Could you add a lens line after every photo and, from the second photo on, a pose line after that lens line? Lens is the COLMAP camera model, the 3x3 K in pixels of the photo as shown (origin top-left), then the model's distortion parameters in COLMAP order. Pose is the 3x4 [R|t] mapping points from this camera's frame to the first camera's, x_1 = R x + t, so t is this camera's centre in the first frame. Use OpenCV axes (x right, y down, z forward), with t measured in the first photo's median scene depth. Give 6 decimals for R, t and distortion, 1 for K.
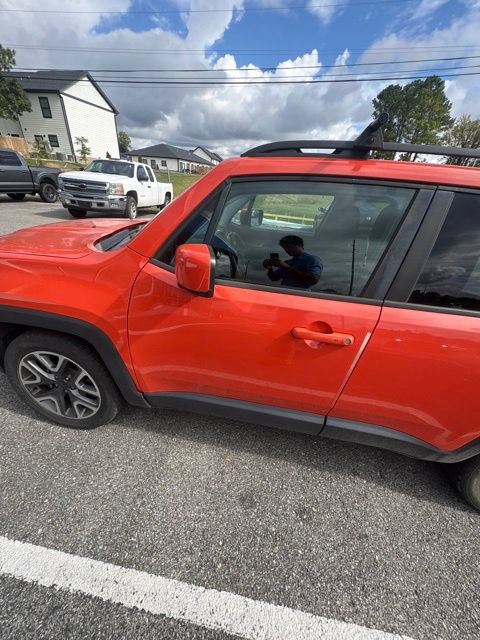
lens RADIAL K [[253.4, 0, 242.5], [0, 253.4, 316.8], [0, 0, 1]] dist [-0.000105, 0.000079]
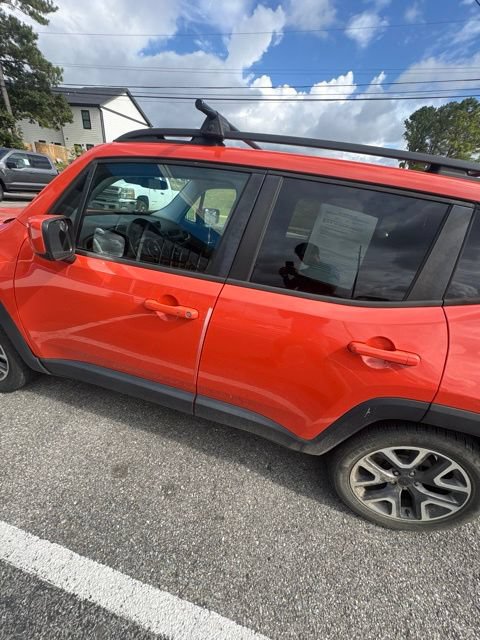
lens RADIAL K [[253.4, 0, 243.1], [0, 253.4, 317.5], [0, 0, 1]] dist [-0.000105, 0.000079]
pose [[0.994543, 0.077231, -0.070135, 0.102919], [-0.079990, 0.996093, -0.037415, 0.018864], [0.066972, 0.042821, 0.996836, -0.004957]]
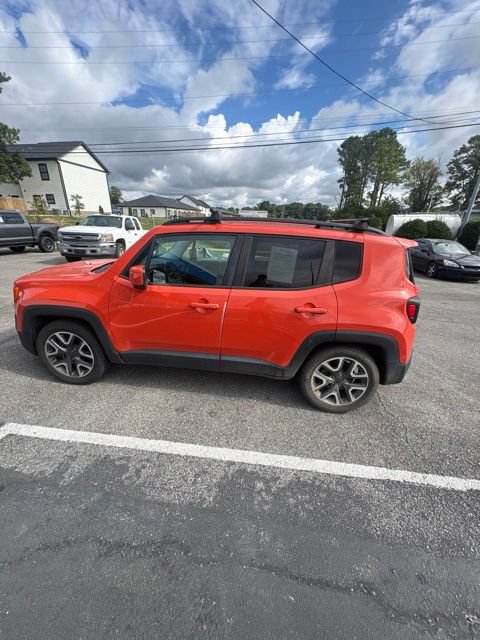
lens RADIAL K [[253.4, 0, 243.3], [0, 253.4, 318.0], [0, 0, 1]] dist [-0.000105, 0.000079]
pose [[0.997207, -0.068539, 0.029662, 0.083259], [0.071790, 0.989202, -0.127771, 0.067957], [-0.020584, 0.129543, 0.991360, -0.150764]]
